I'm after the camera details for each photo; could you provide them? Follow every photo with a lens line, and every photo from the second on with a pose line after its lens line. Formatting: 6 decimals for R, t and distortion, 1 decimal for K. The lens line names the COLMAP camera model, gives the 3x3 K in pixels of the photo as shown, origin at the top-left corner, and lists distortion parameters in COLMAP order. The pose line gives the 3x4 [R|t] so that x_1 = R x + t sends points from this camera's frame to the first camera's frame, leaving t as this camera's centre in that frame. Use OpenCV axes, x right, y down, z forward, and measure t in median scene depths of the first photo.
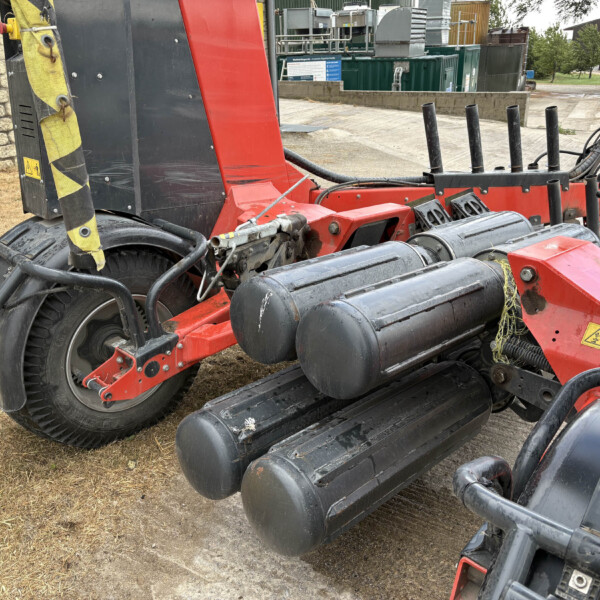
lens RADIAL K [[599.6, 0, 300.7], [0, 599.6, 306.7], [0, 0, 1]] dist [0.022752, -0.002830]
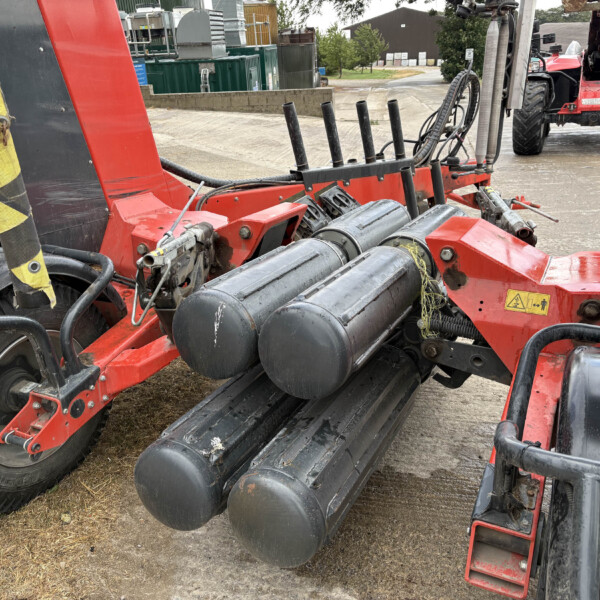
lens RADIAL K [[601.1, 0, 300.0], [0, 601.1, 300.0], [0, 0, 1]] dist [0.017404, 0.014640]
pose [[0.949862, -0.144074, 0.277497, -0.144508], [0.147394, 0.989037, 0.008975, -0.015745], [-0.275748, 0.032377, 0.960685, 0.022112]]
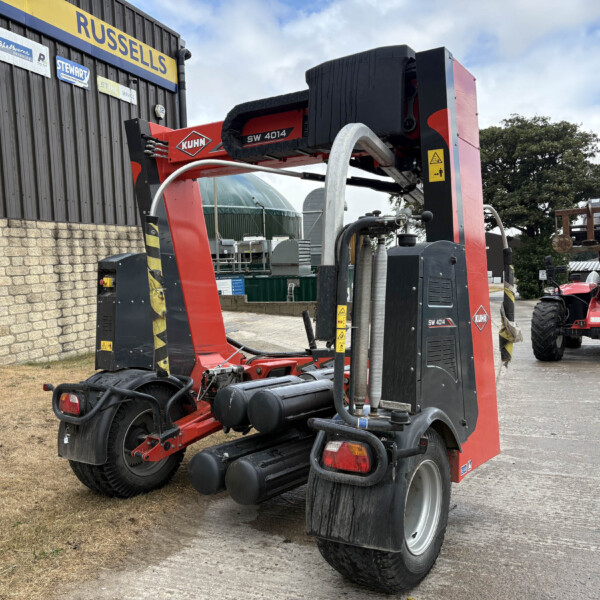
lens RADIAL K [[601.1, 0, 300.0], [0, 601.1, 300.0], [0, 0, 1]] dist [0.017404, 0.014640]
pose [[0.986833, -0.015779, 0.160968, -0.121352], [0.069386, 0.940298, -0.333206, 0.307751], [-0.146100, 0.339988, 0.929012, -0.911046]]
